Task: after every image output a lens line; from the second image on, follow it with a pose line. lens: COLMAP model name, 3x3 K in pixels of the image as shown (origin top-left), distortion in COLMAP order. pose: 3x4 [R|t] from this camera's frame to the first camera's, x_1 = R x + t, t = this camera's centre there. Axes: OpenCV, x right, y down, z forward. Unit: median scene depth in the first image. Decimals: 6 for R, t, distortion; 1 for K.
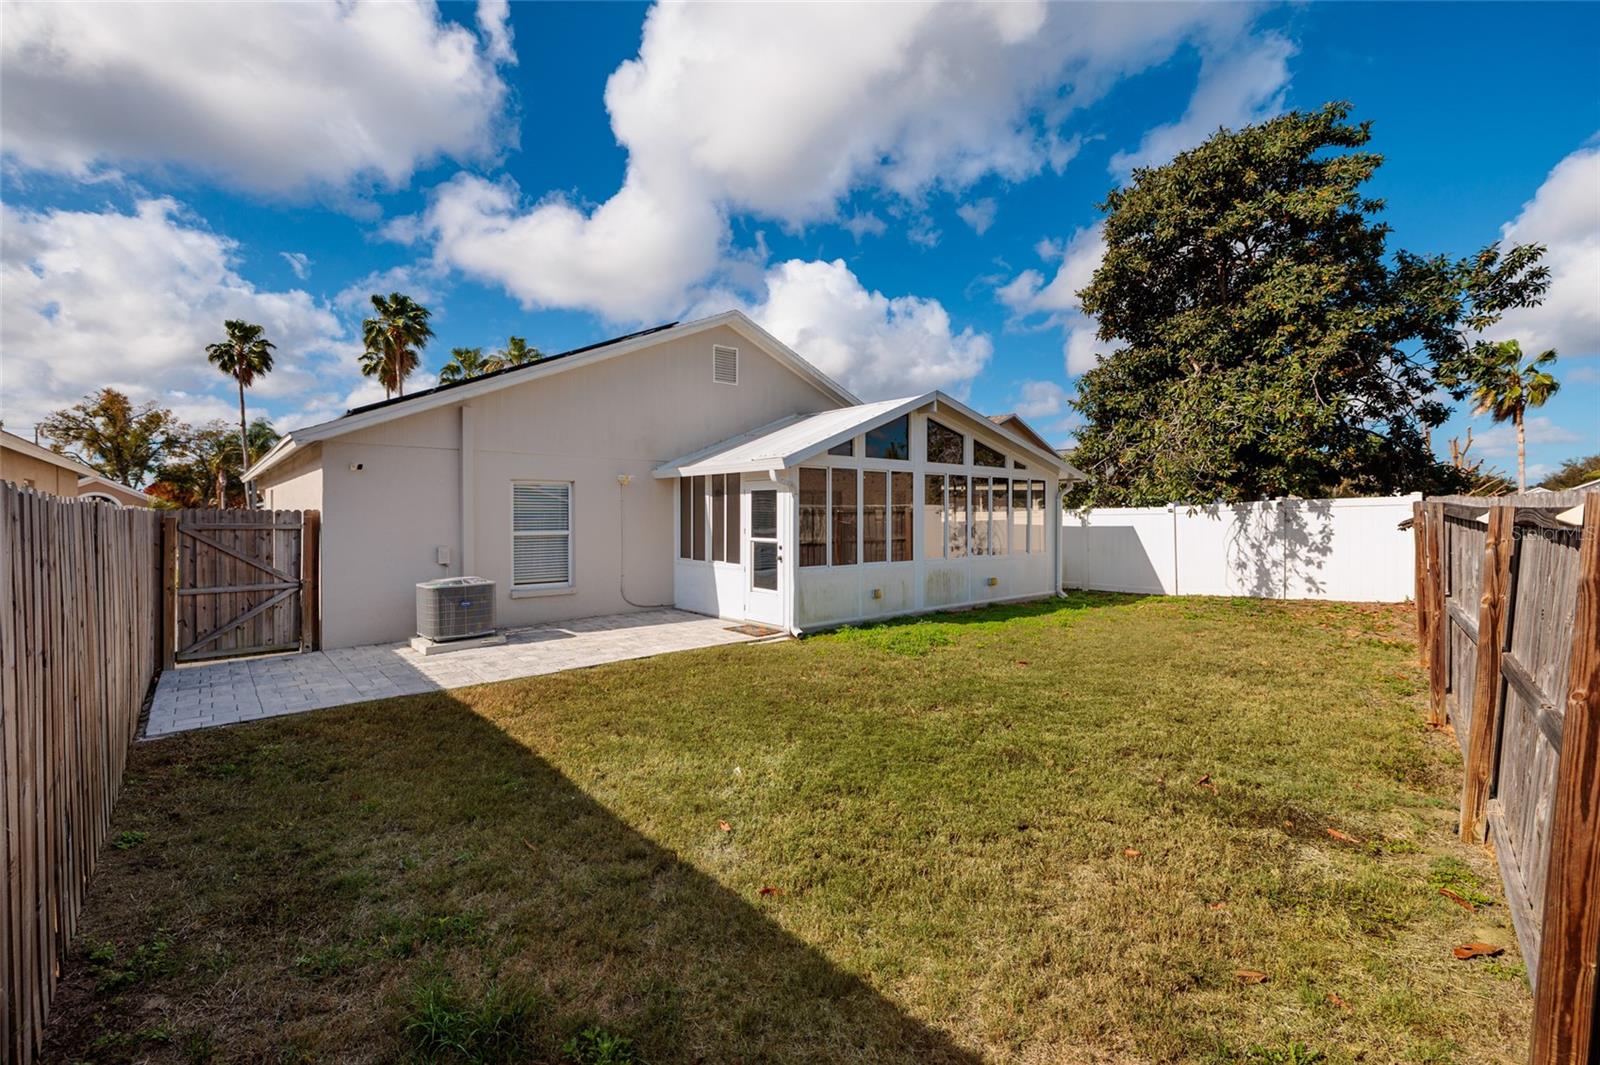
lens RADIAL K [[678.7, 0, 801.0], [0, 678.7, 524.8], [0, 0, 1]] dist [0.003639, 0.000173]
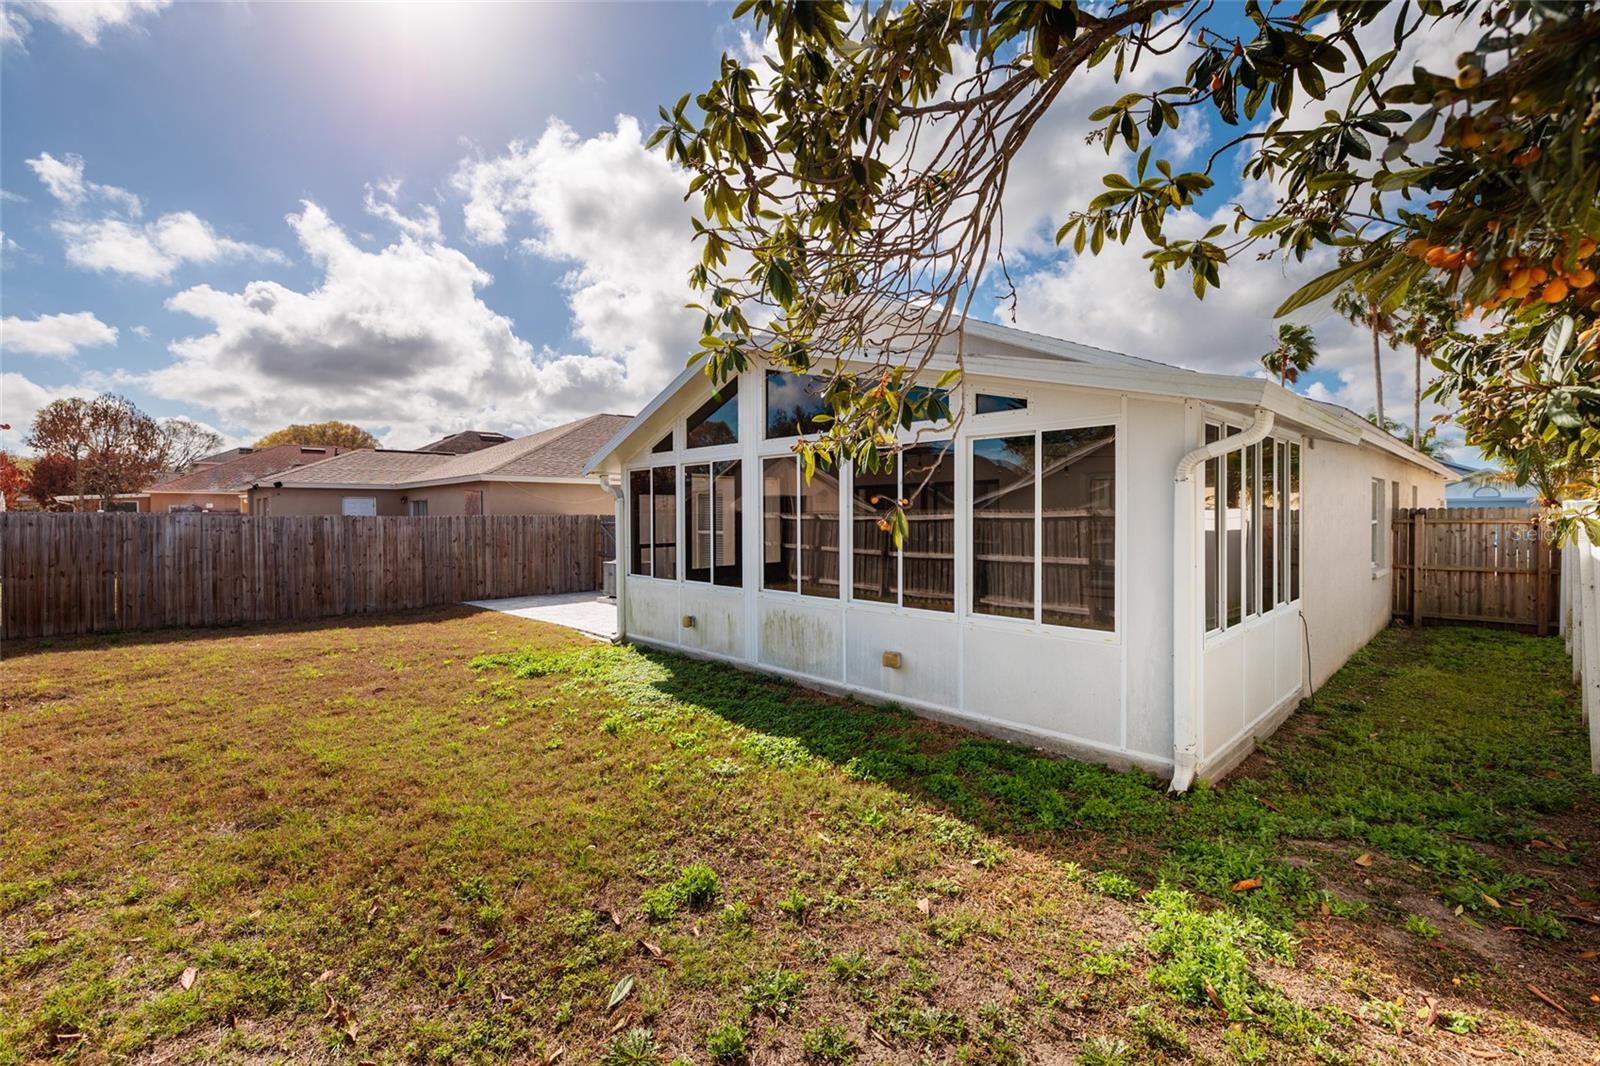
lens RADIAL K [[678.7, 0, 801.0], [0, 678.7, 525.3], [0, 0, 1]] dist [0.003639, 0.000173]
pose [[0.074676, 0.026382, -0.996859, 0.903197], [-0.003213, 0.999651, 0.026215, -0.030335], [0.997203, 0.001246, 0.074735, 1.068313]]
